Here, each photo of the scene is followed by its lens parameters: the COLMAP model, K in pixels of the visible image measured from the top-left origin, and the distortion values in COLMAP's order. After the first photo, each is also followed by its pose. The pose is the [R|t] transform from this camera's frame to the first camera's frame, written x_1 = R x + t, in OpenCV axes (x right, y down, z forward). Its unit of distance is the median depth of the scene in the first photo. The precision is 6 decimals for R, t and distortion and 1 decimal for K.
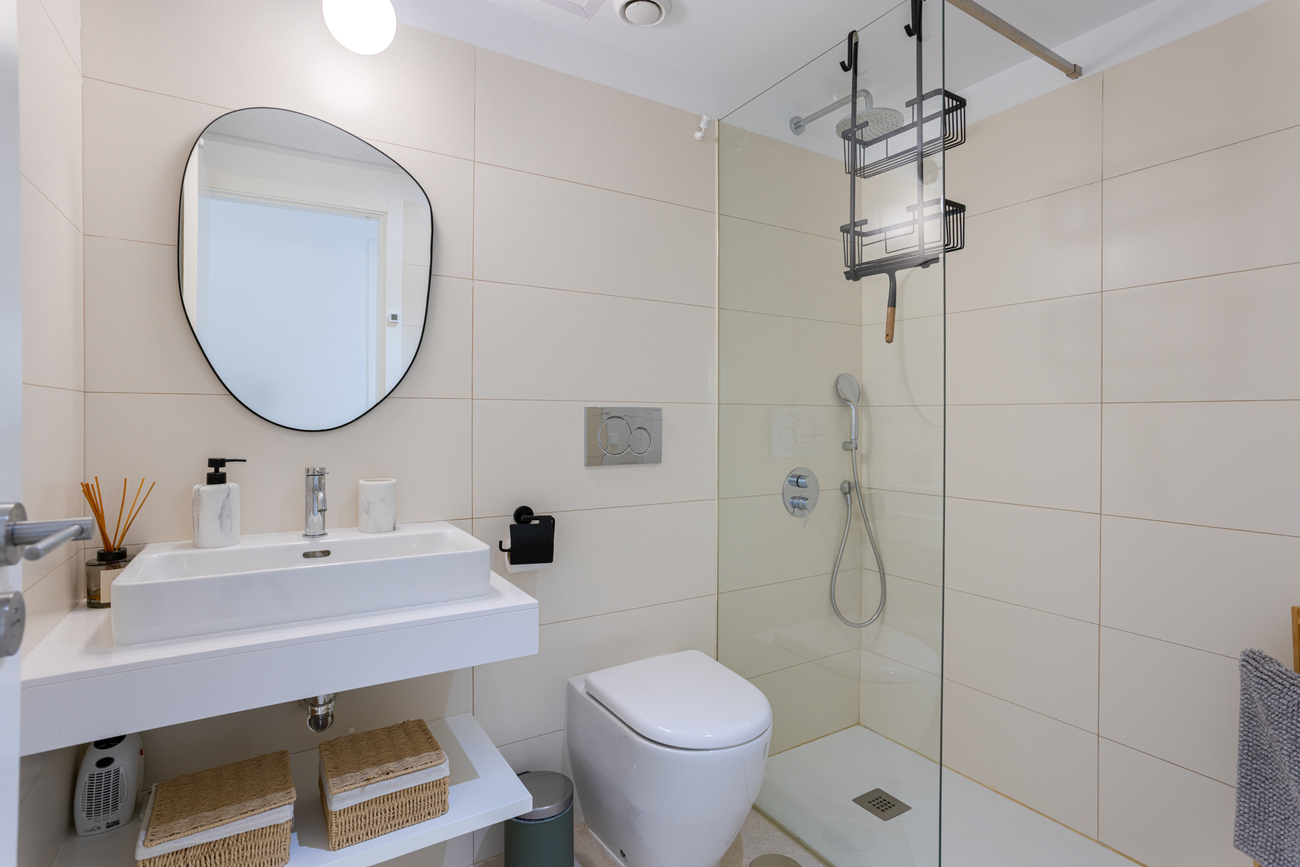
lens RADIAL K [[645.9, 0, 655.9], [0, 645.9, 426.3], [0, 0, 1]] dist [-0.040723, 0.026115]
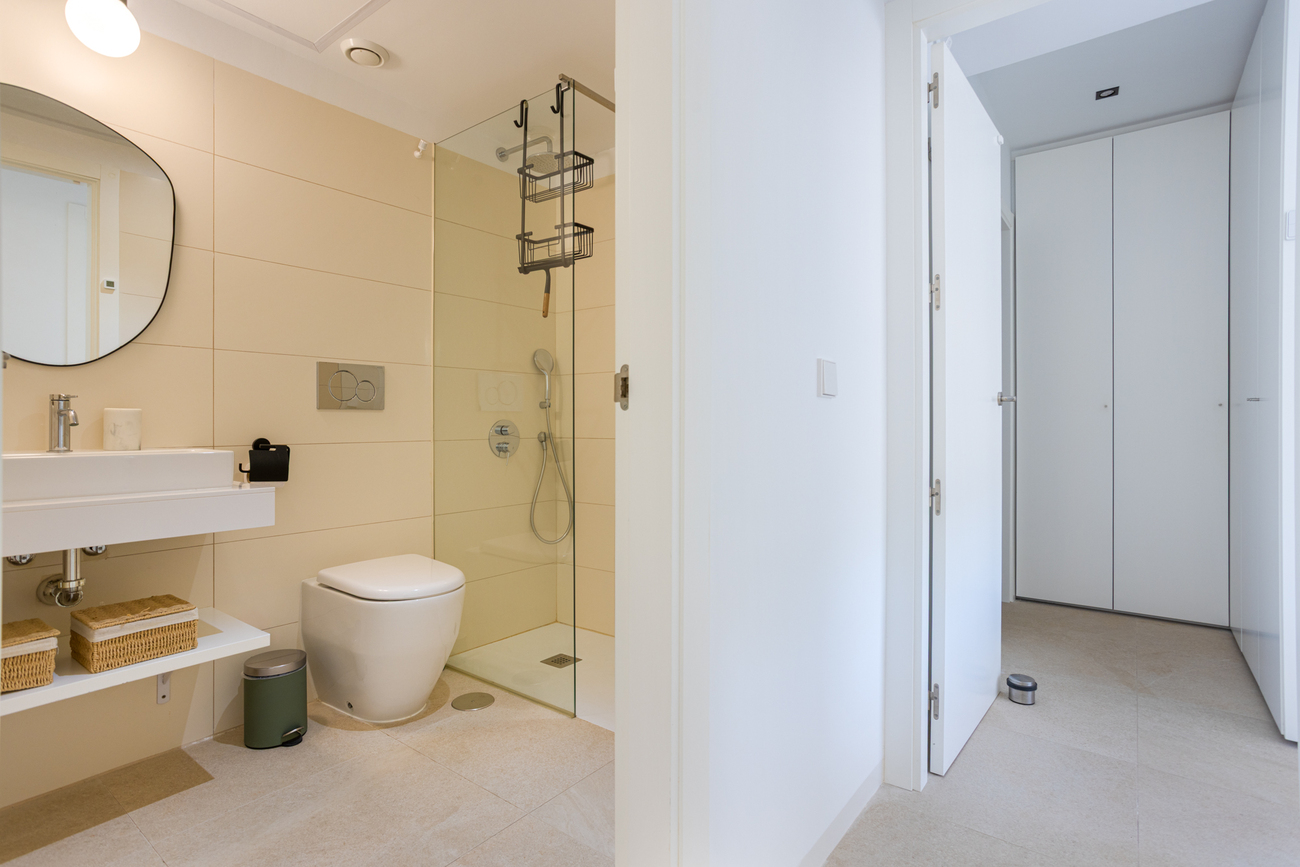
lens RADIAL K [[645.9, 0, 656.4], [0, 645.9, 426.0], [0, 0, 1]] dist [-0.040723, 0.026115]
pose [[0.936735, -0.004541, 0.350010, 0.078518], [0.007889, 0.999936, -0.008141, 0.120207], [-0.349951, 0.010388, 0.936710, -0.422321]]
